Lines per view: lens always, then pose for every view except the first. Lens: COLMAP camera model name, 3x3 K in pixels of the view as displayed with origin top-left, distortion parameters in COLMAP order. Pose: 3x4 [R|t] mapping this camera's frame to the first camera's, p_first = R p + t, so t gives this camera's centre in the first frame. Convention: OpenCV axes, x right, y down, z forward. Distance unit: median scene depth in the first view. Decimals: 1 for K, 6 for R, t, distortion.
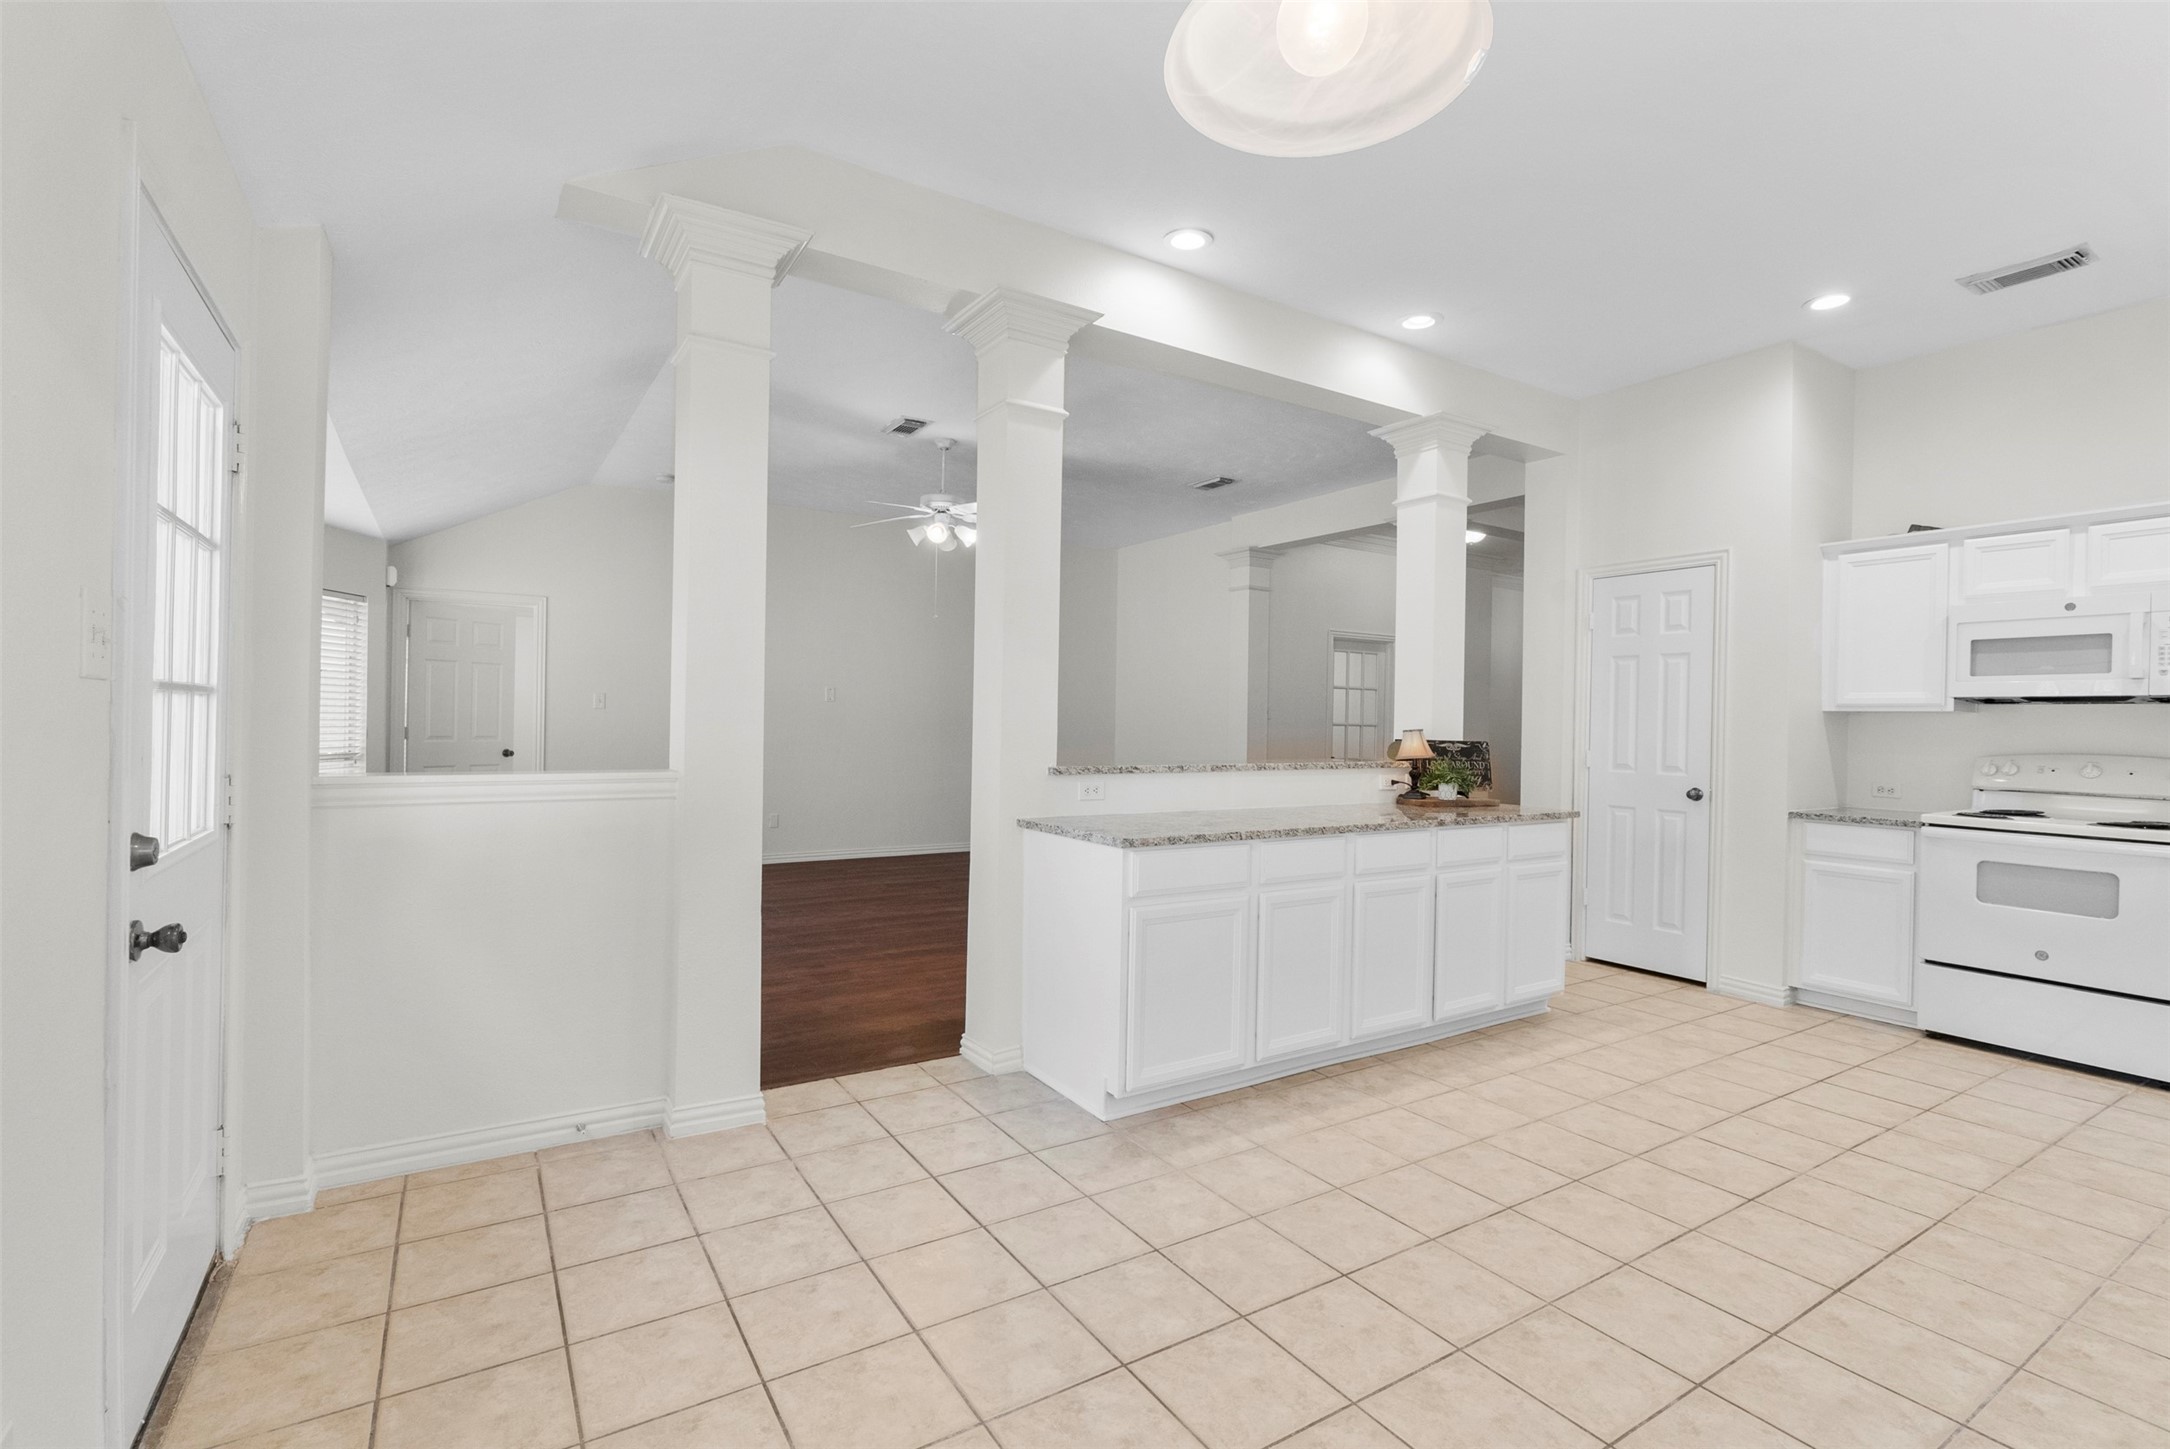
lens RADIAL K [[981.2, 0, 1080.9], [0, 981.2, 727.8], [0, 0, 1]] dist [-0.003090, 0.001075]
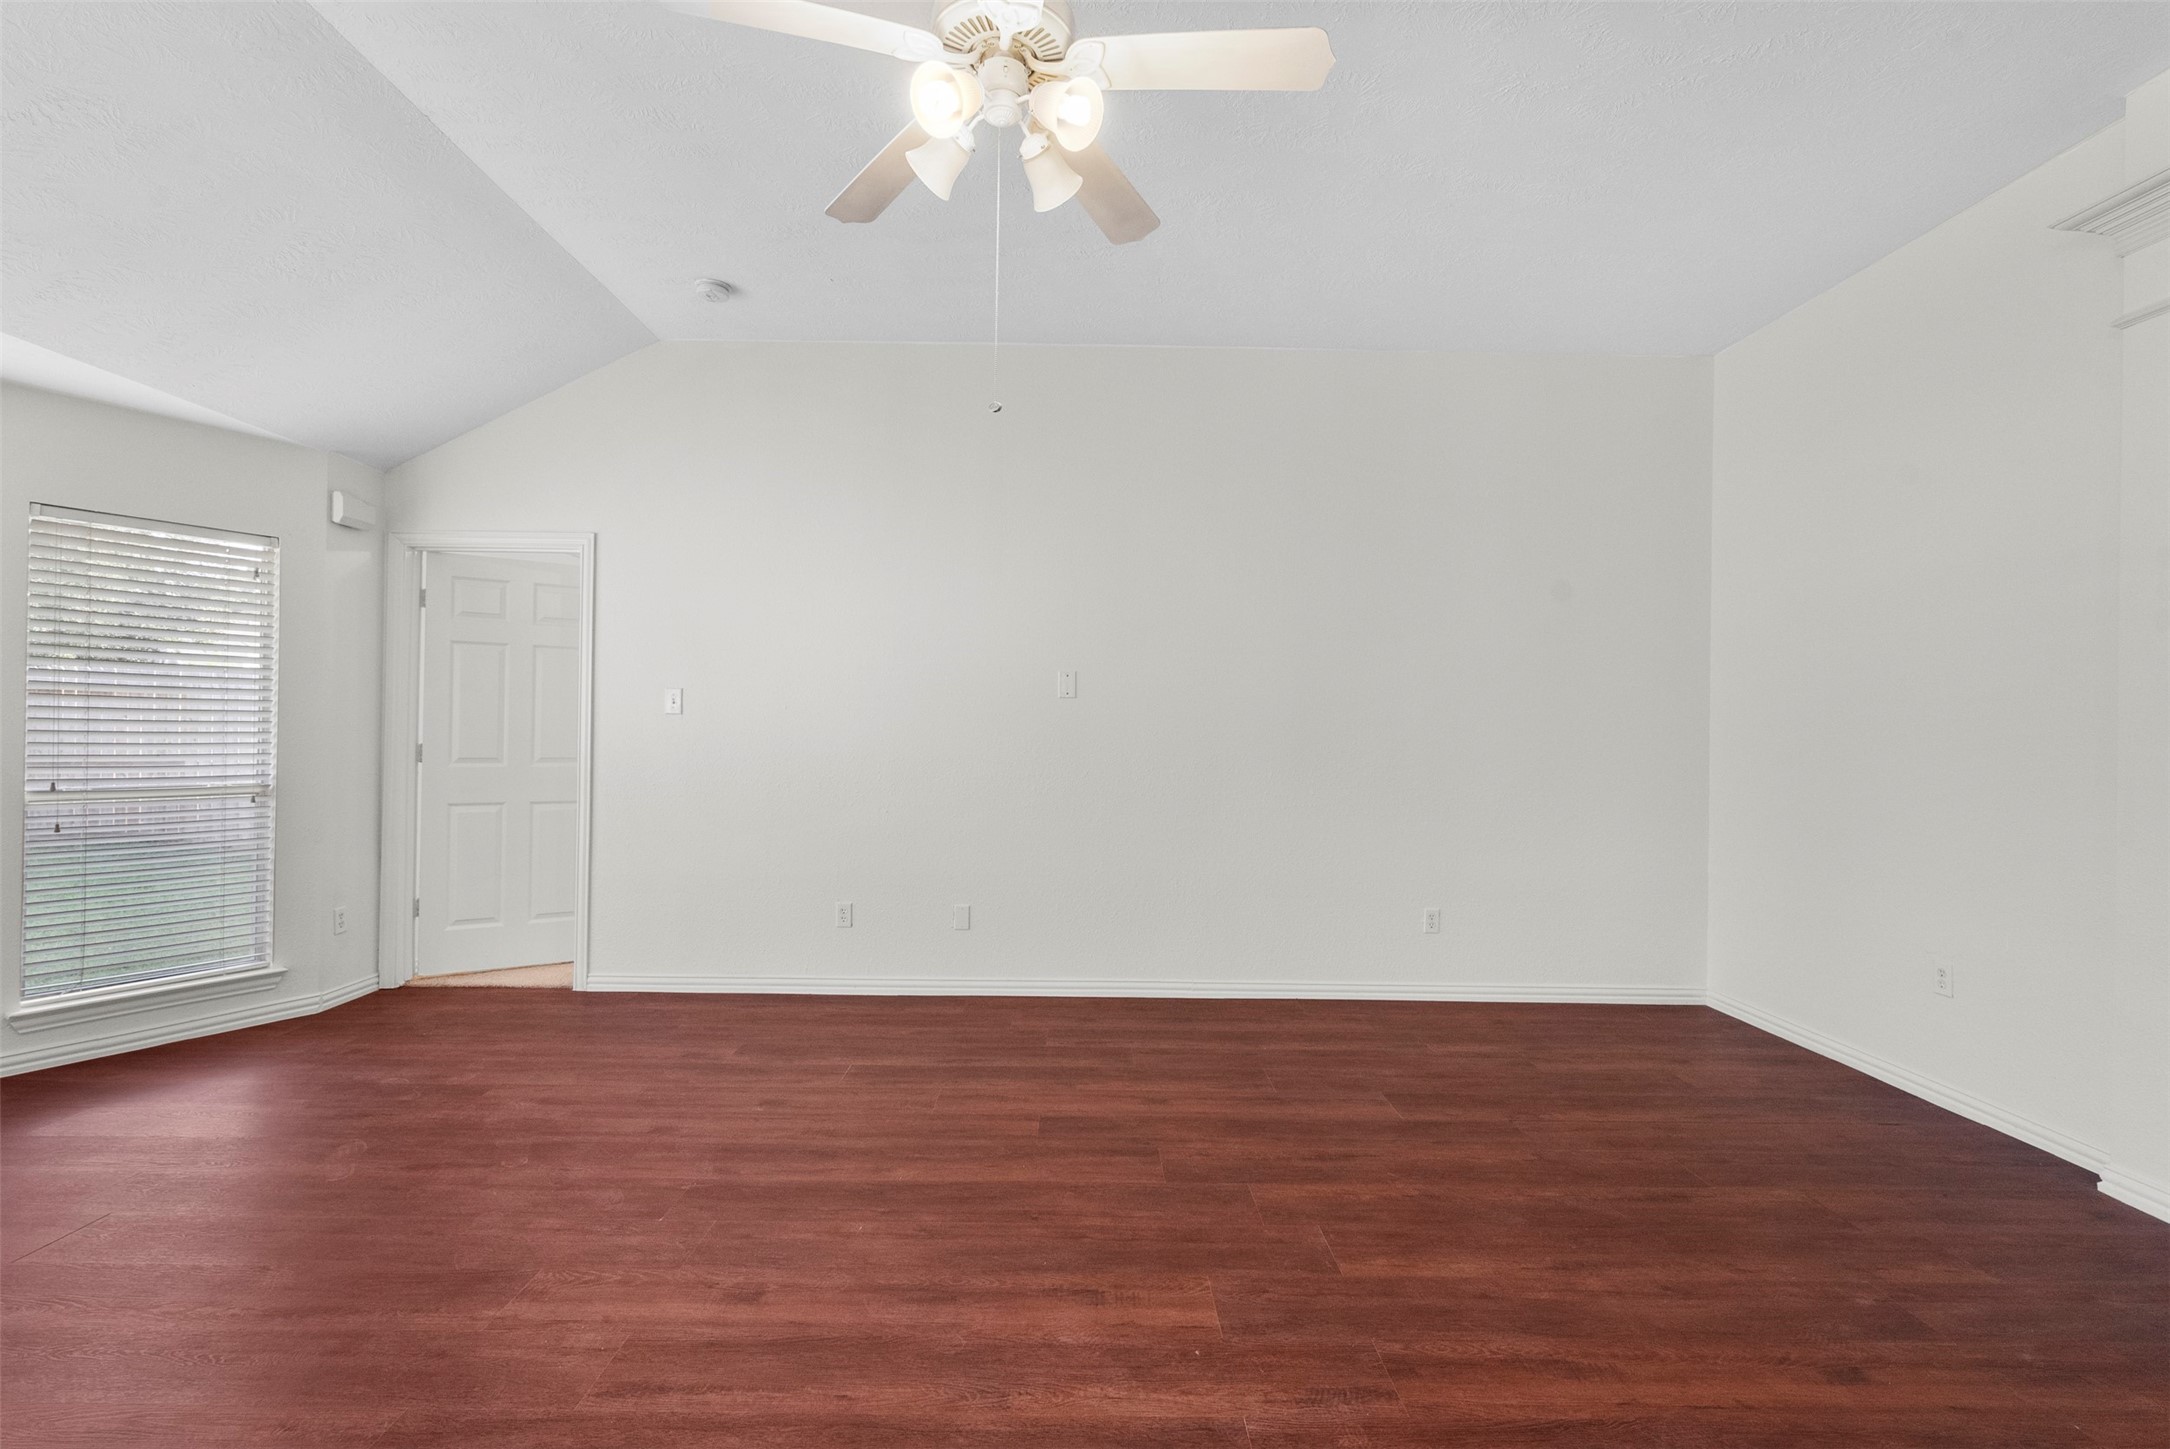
lens RADIAL K [[983.1, 0, 1085.0], [0, 983.1, 724.5], [0, 0, 1]] dist [-0.000065, 0.000447]
pose [[0.849346, -0.006327, -0.527798, 0.076209], [-0.003831, 0.999828, -0.018151, -0.006768], [0.527822, 0.017439, 0.849176, 1.225175]]
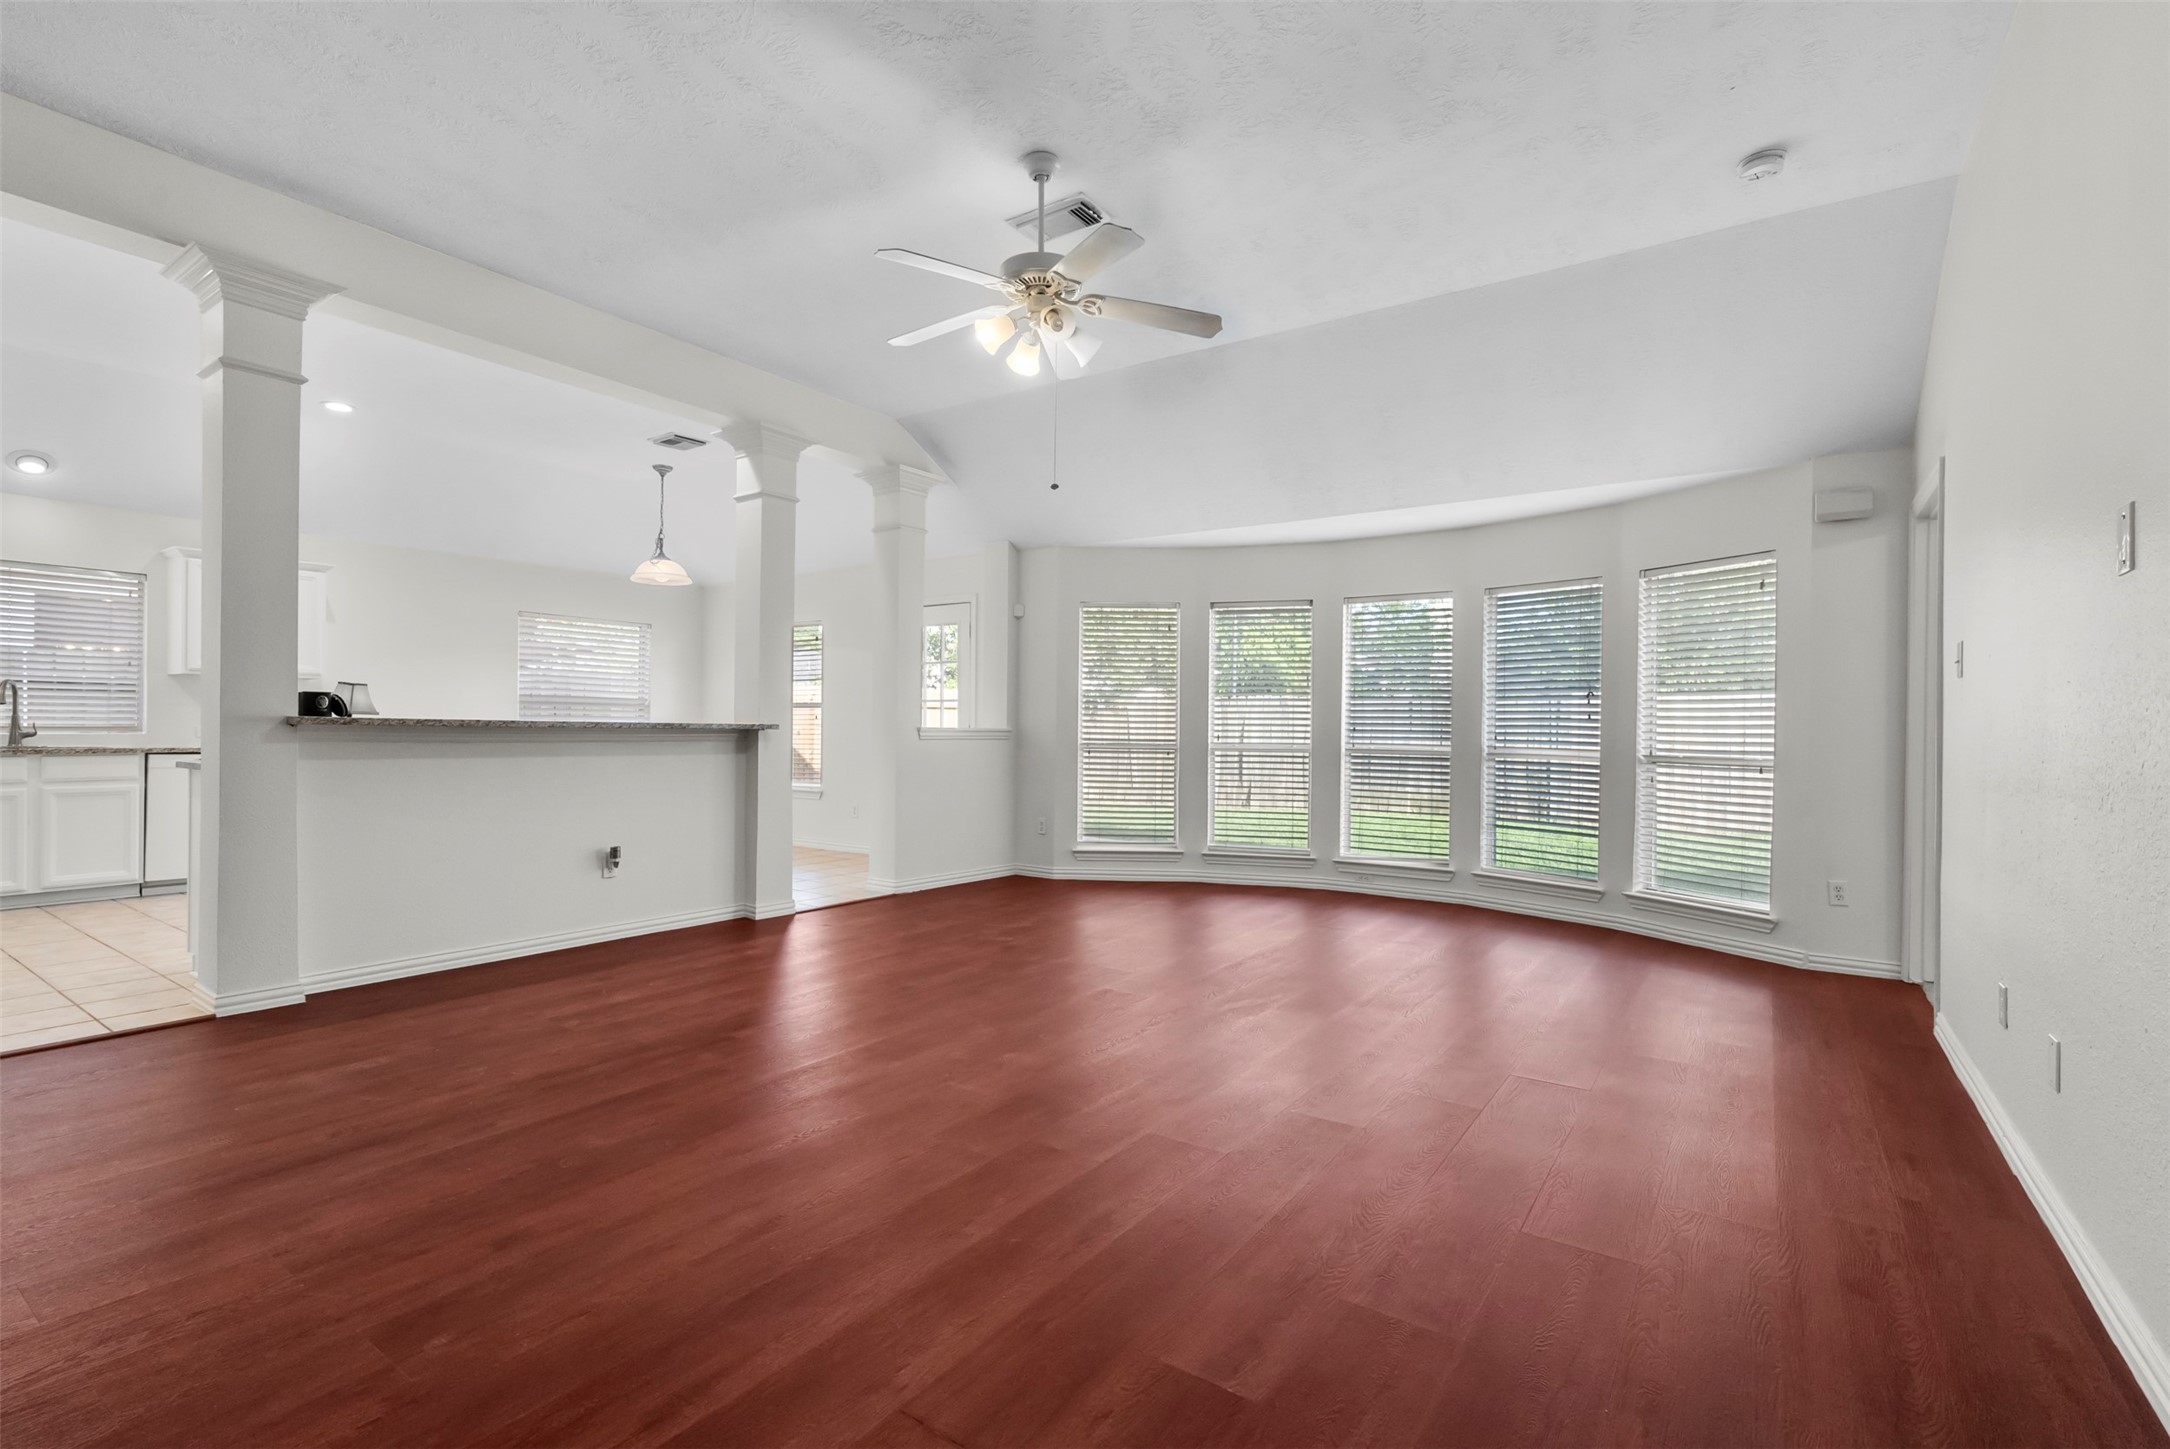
lens RADIAL K [[984.9, 0, 1073.9], [0, 984.9, 732.2], [0, 0, 1]] dist [-0.002047, 0.000081]
pose [[-0.923421, -0.026350, -0.382884, 0.069073], [-0.030033, 0.999542, 0.003644, 0.028987], [0.382612, 0.014865, -0.923789, 2.466688]]
